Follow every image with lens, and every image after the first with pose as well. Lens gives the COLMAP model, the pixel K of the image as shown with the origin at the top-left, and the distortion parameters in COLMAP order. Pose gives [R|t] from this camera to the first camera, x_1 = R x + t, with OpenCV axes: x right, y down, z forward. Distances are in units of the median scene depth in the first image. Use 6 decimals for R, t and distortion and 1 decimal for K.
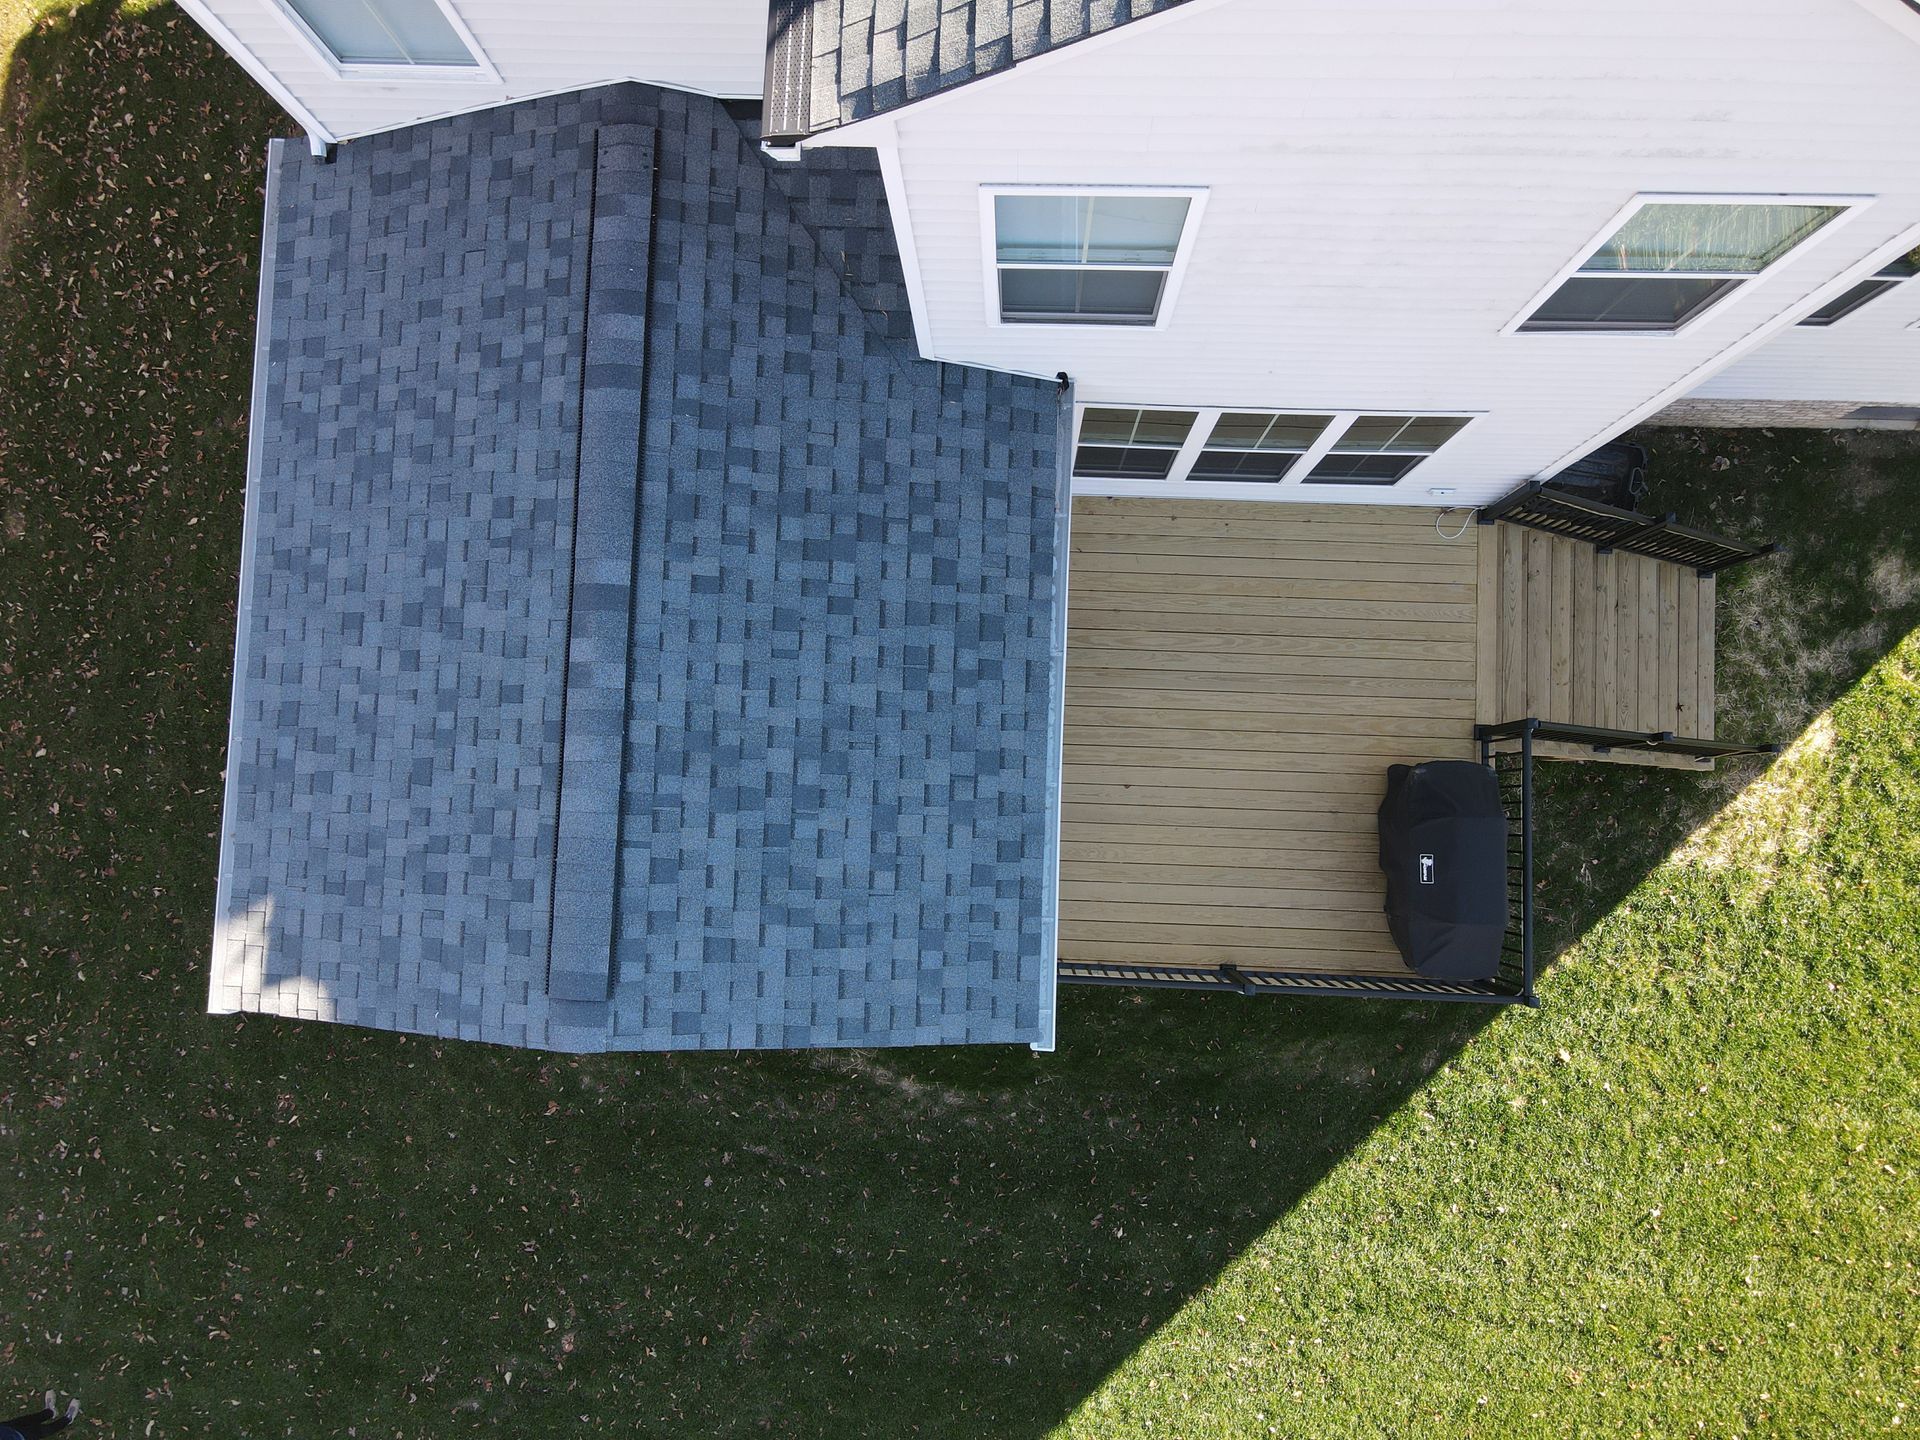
lens RADIAL K [[1420.1, 0, 955.0], [0, 1420.1, 726.2], [0, 0, 1]] dist [-0.012208, 0.034524]
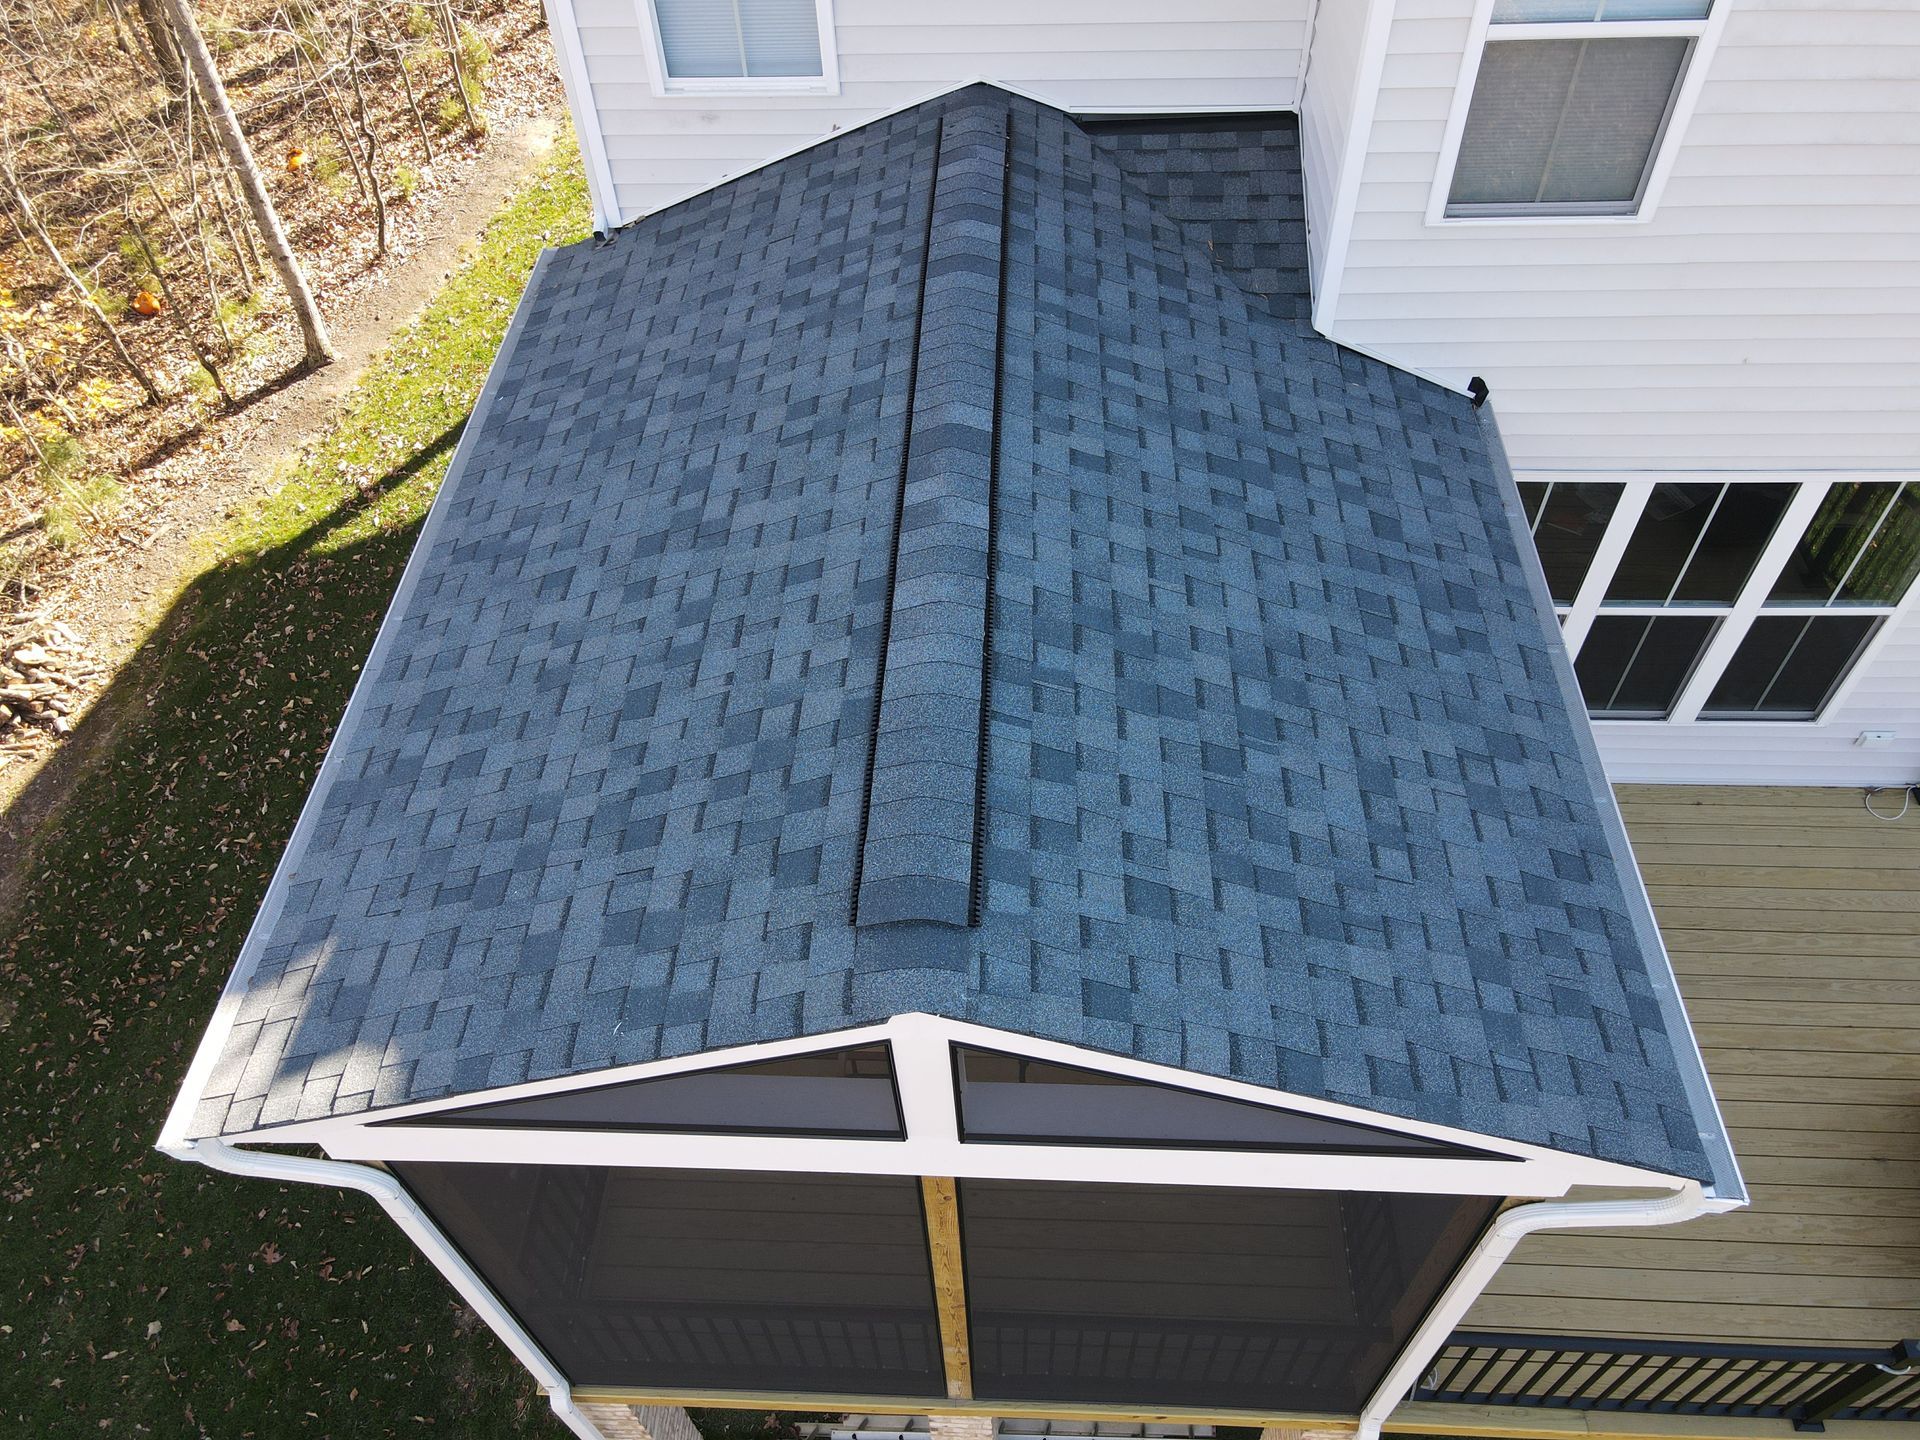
lens RADIAL K [[1420.1, 0, 955.0], [0, 1420.1, 726.2], [0, 0, 1]] dist [-0.012208, 0.034524]
pose [[0.999964, 0.008489, -0.000610, -0.232362], [-0.007186, 0.803661, -0.595044, 0.415900], [-0.004561, 0.595027, 0.803693, 0.489766]]
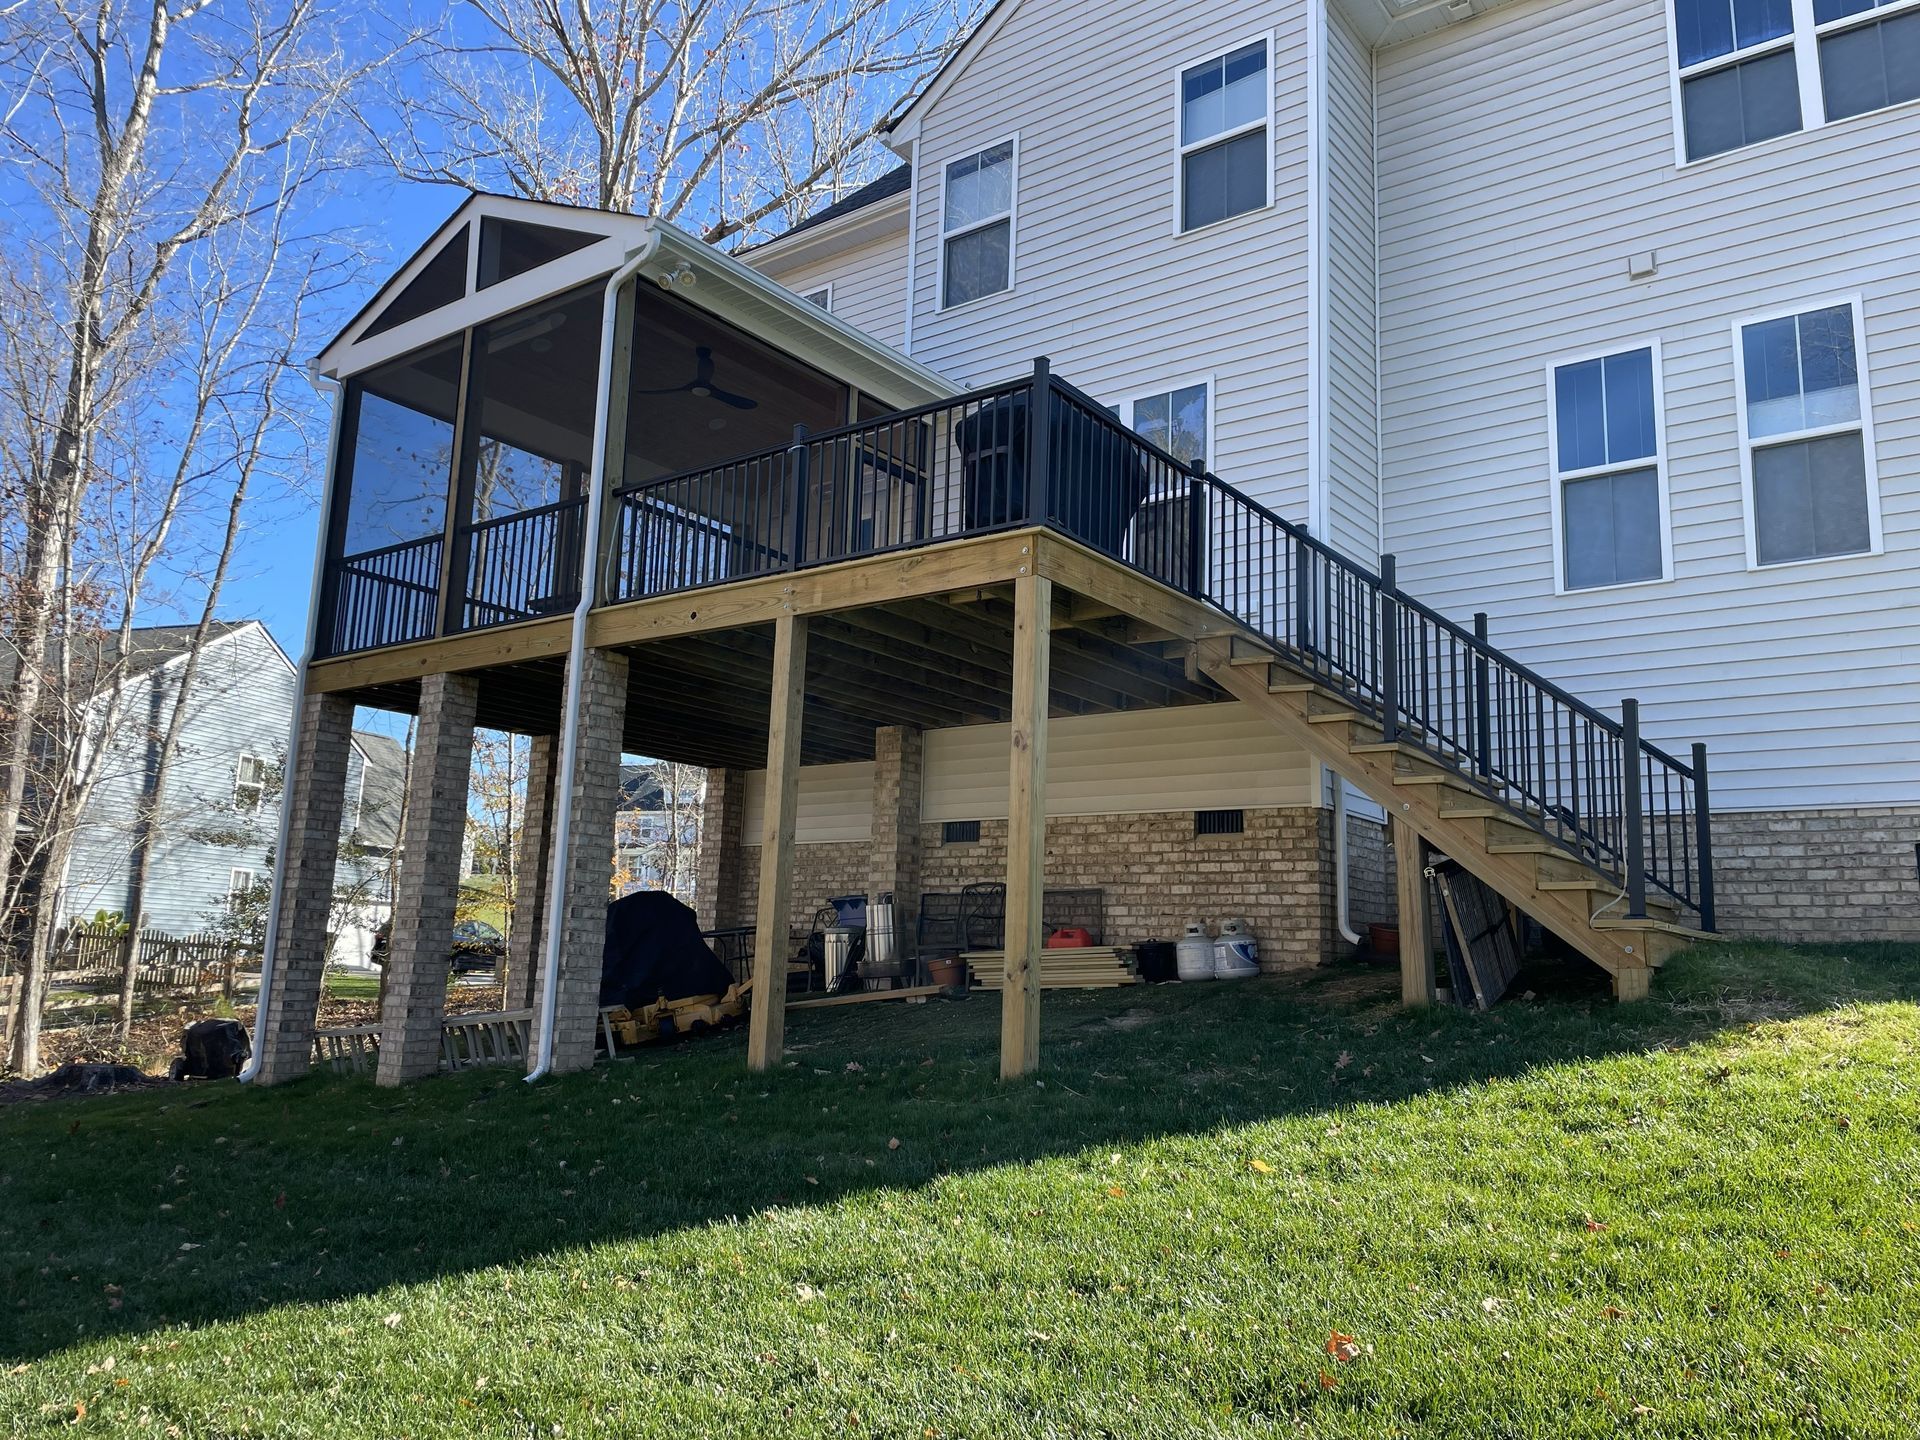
lens RADIAL K [[1446.4, 0, 962.9], [0, 1446.4, 694.2], [0, 0, 1]] dist [0.099398, -0.143299]
pose [[0.814635, -0.042793, -0.578393, 1.081620], [-0.579016, -0.117286, -0.806836, 1.127347], [-0.033310, 0.992176, -0.120323, 1.637858]]
